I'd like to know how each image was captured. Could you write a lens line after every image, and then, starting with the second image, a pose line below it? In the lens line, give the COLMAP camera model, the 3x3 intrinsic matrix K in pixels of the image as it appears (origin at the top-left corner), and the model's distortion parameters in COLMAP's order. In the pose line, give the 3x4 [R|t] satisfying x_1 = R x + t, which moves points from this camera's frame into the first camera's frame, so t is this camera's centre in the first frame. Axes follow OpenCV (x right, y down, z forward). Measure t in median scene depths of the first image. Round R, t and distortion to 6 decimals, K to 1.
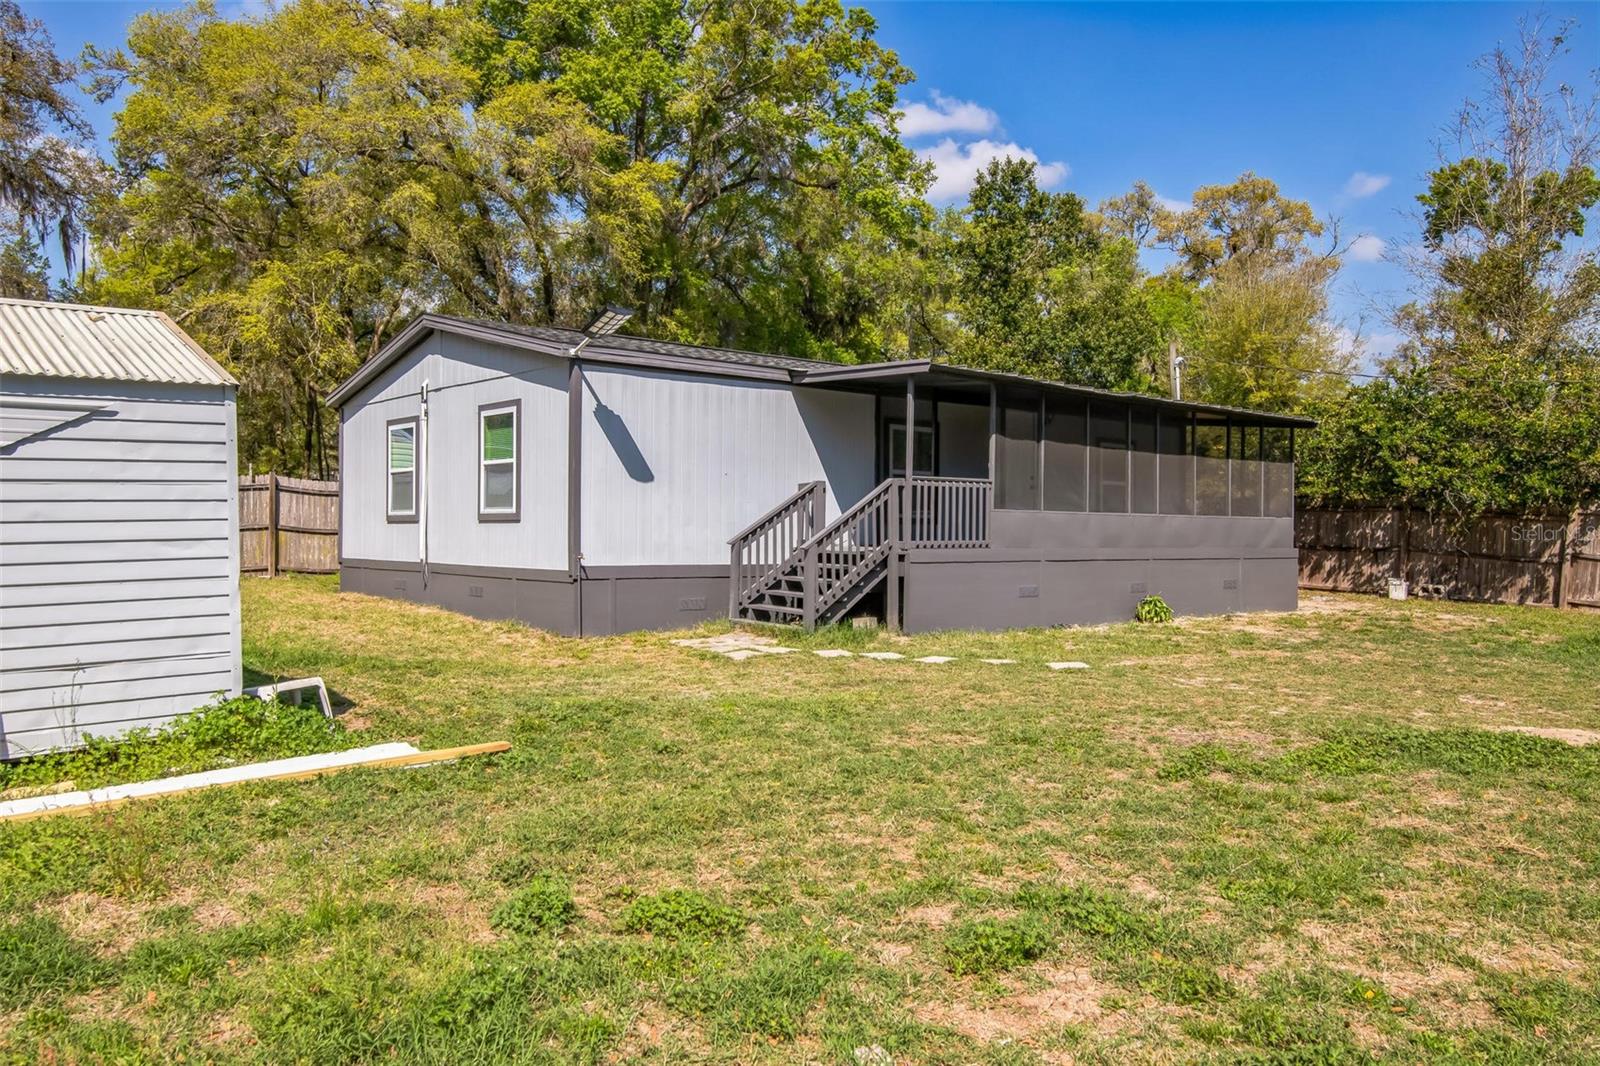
lens RADIAL K [[1177.2, 0, 799.7], [0, 1177.2, 529.2], [0, 0, 1]] dist [0.003715, 0.000070]
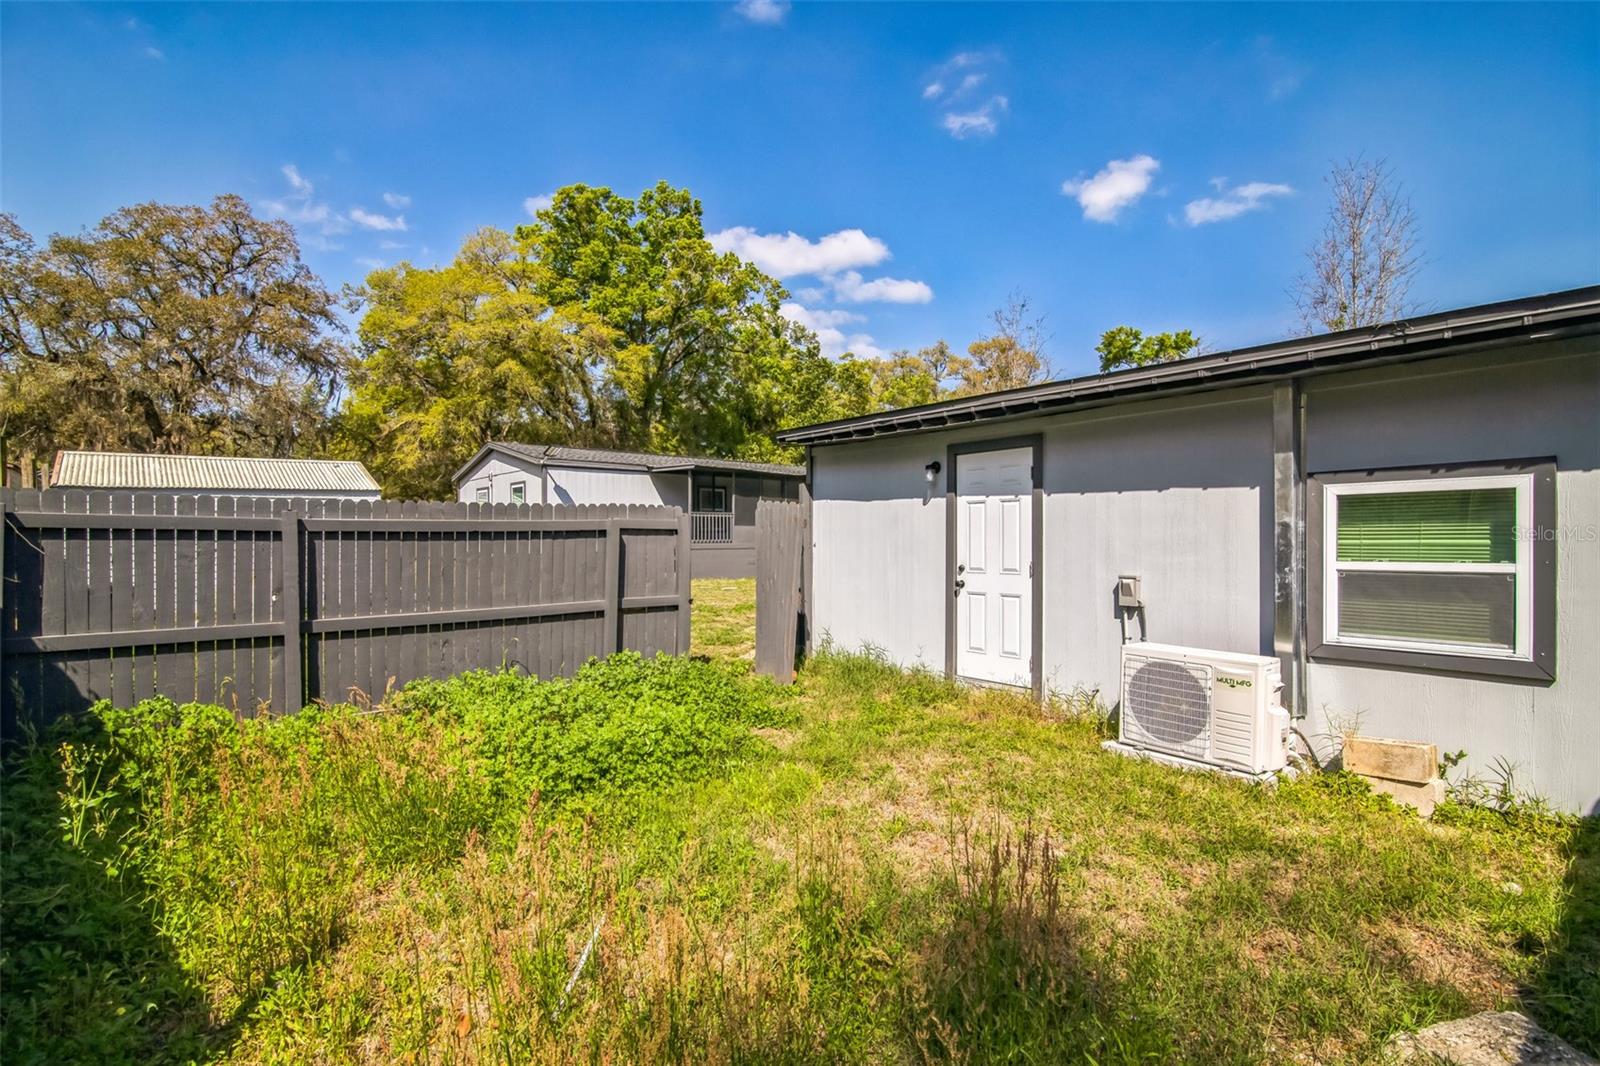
lens RADIAL K [[735.3, 0, 803.2], [0, 735.3, 542.1], [0, 0, 1]] dist [-0.006692, 0.001446]
pose [[0.999934, -0.010030, 0.005556, 0.125382], [0.009996, 0.999931, 0.006188, 0.002941], [-0.005618, -0.006132, 0.999965, -0.188811]]
